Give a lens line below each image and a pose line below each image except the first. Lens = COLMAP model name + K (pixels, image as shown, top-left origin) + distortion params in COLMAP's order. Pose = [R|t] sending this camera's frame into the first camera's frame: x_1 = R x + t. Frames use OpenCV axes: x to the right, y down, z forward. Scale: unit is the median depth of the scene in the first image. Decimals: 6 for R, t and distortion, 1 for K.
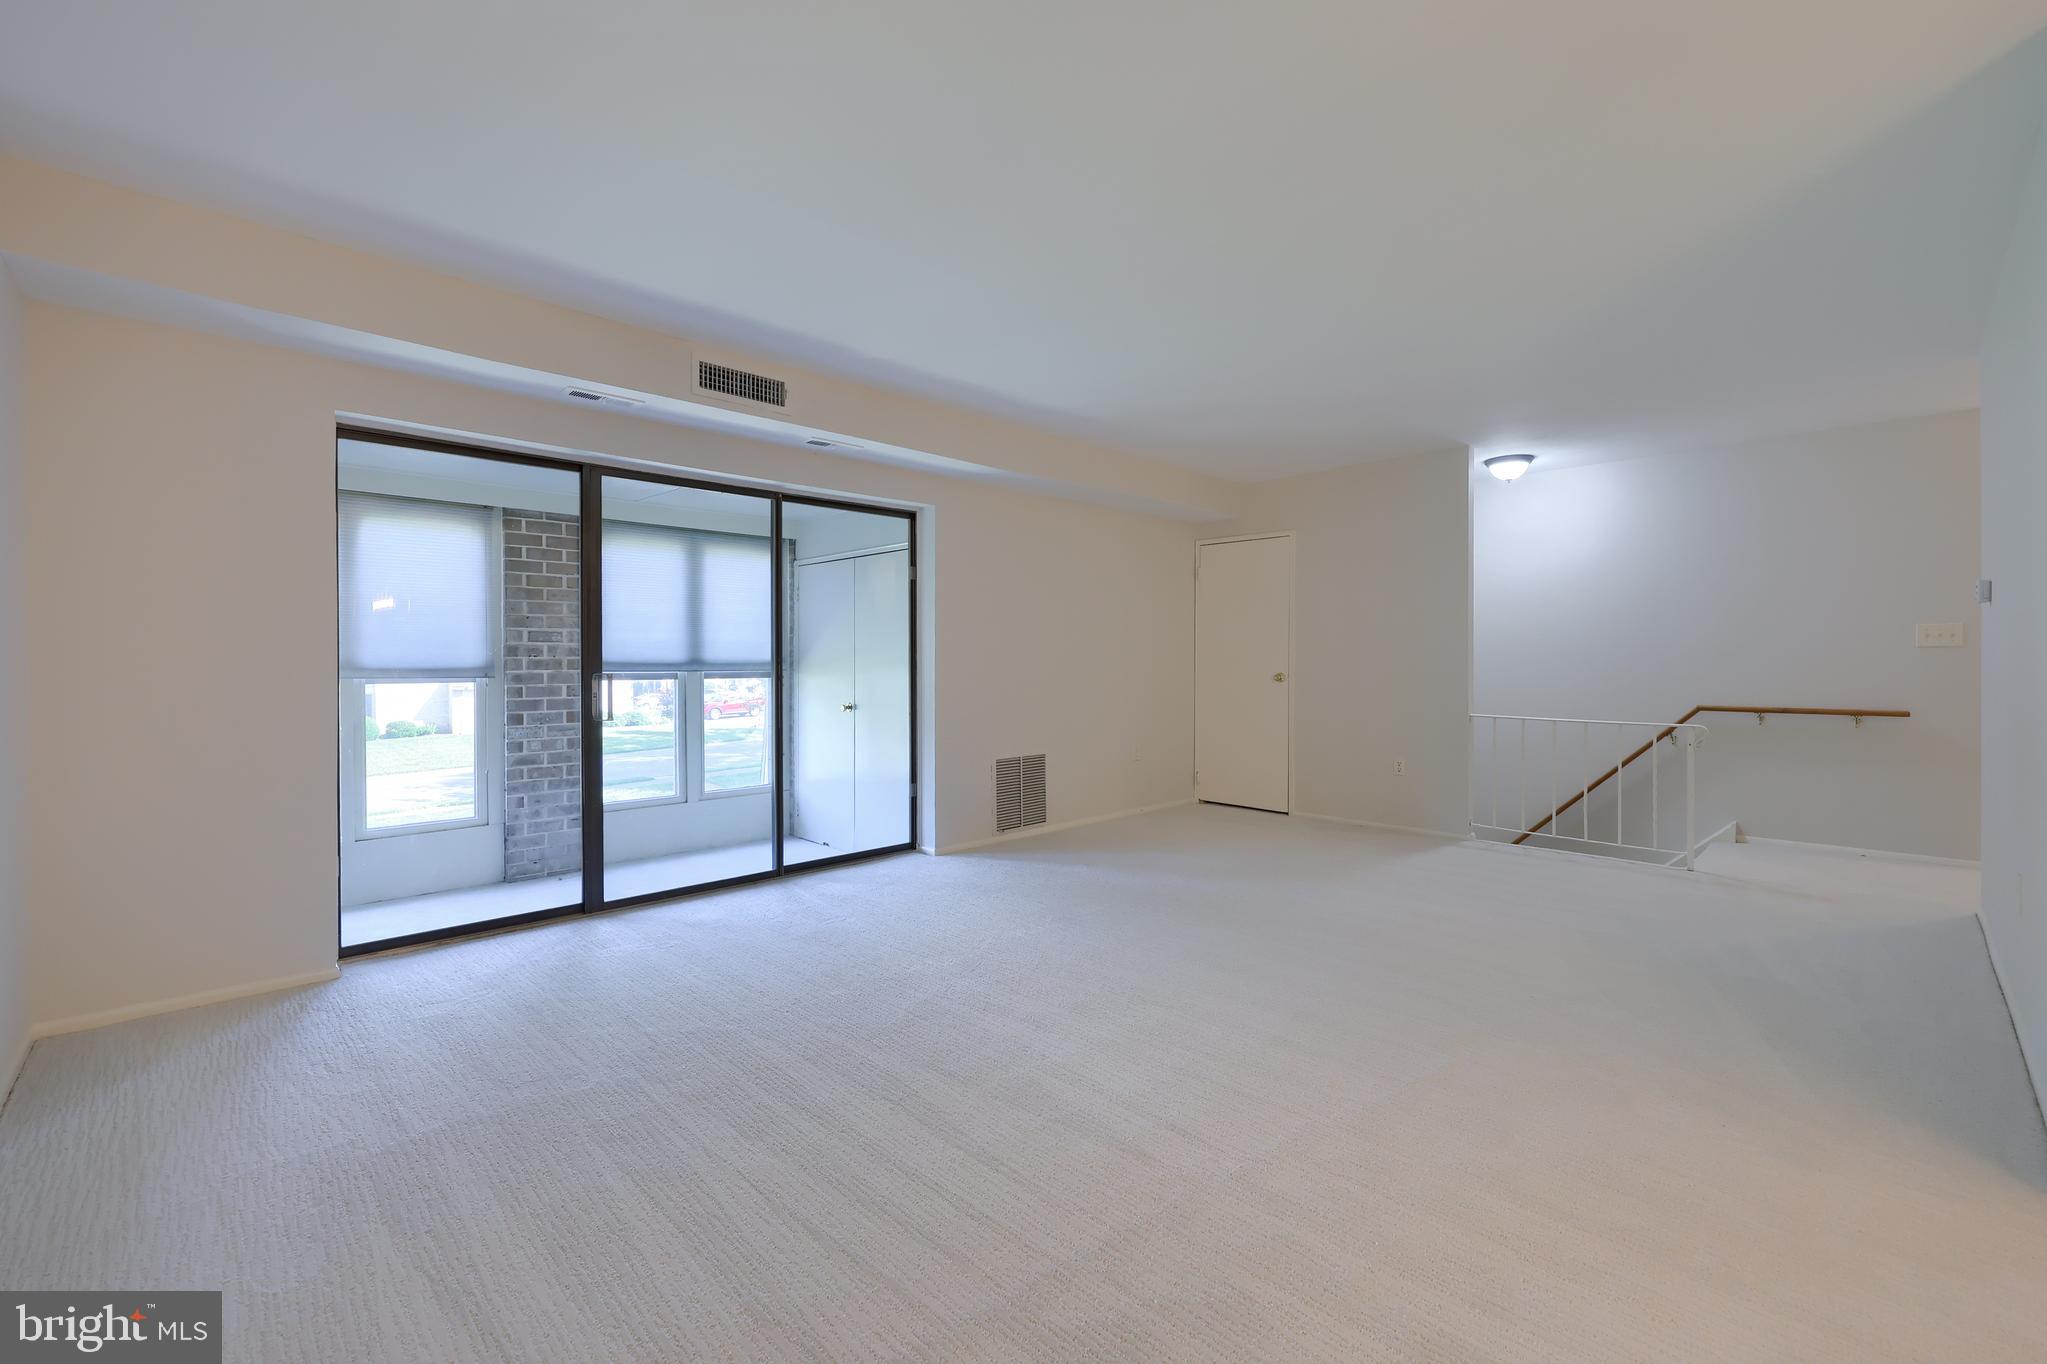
lens RADIAL K [[827.6, 0, 1009.3], [0, 827.6, 658.3], [0, 0, 1]] dist [0.001526, 0.001523]
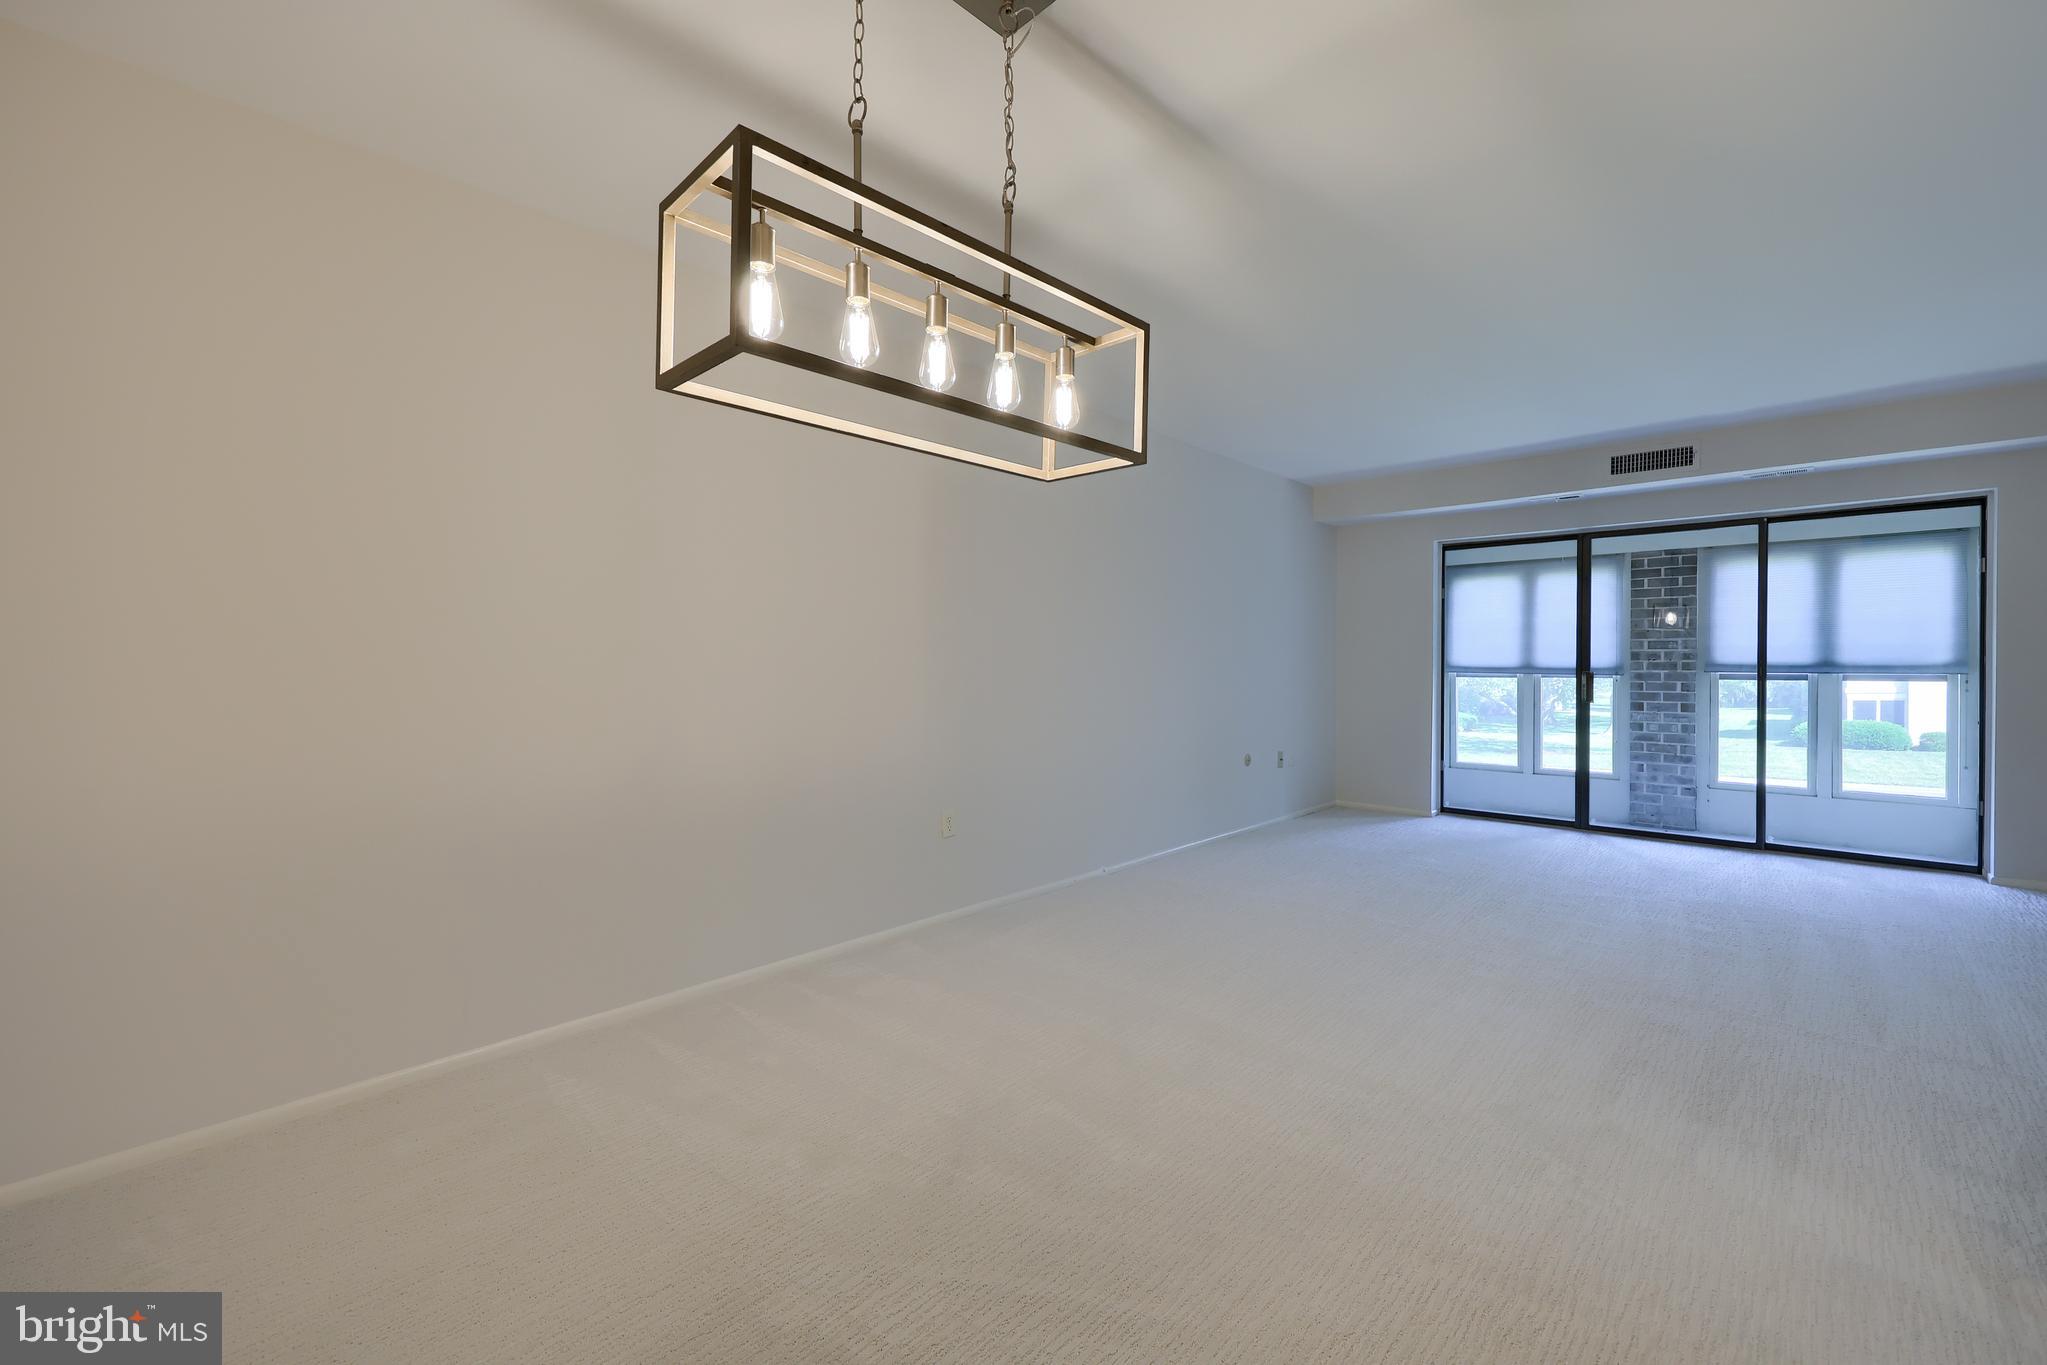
lens RADIAL K [[827.6, 0, 1037.0], [0, 827.6, 676.9], [0, 0, 1]] dist [0.001526, 0.001523]
pose [[0.057522, 0.017317, -0.998194, 0.703637], [0.001568, 0.999847, 0.017436, 0.000010], [0.998343, -0.002568, 0.057487, -0.064948]]
